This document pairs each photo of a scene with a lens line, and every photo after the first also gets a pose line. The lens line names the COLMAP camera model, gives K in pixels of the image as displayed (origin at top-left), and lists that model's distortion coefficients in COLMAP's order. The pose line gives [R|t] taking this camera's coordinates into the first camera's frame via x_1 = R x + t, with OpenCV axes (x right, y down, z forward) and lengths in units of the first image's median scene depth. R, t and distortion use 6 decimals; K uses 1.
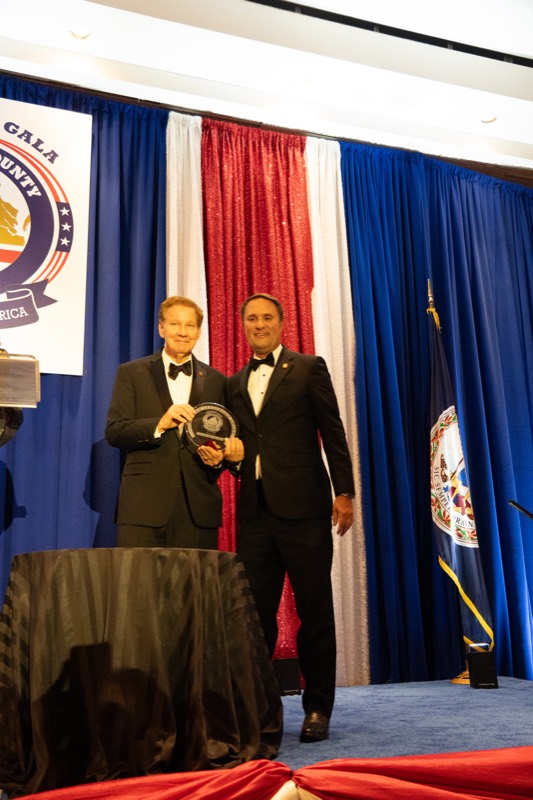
lens RADIAL K [[751.2, 0, 264.8], [0, 751.2, 408.6], [0, 0, 1]] dist [-0.057180, 0.165301]
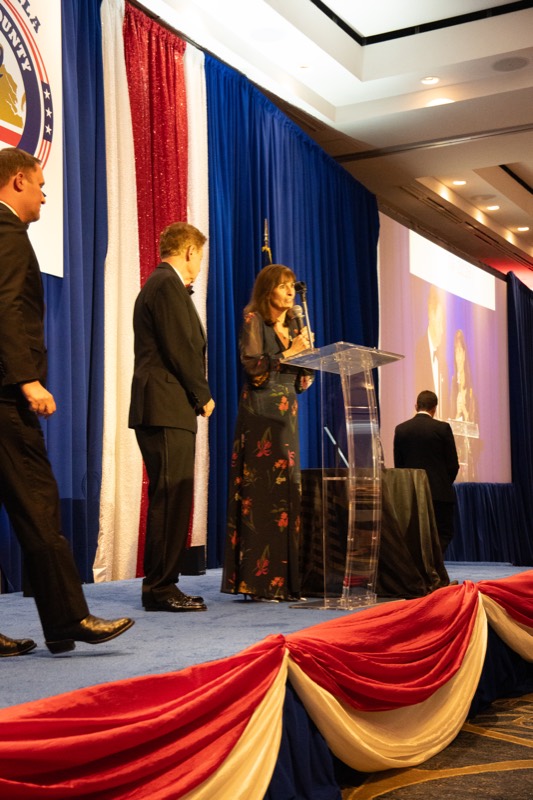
lens RADIAL K [[1189.8, 0, 266.5], [0, 1189.8, 400.0], [0, 0, 1]] dist [0.149533, 0.582688]
pose [[0.717790, 0.078698, 0.691798, -1.086801], [-0.188871, 0.978345, 0.084672, -0.067414], [-0.670154, -0.191437, 0.717109, -0.353681]]
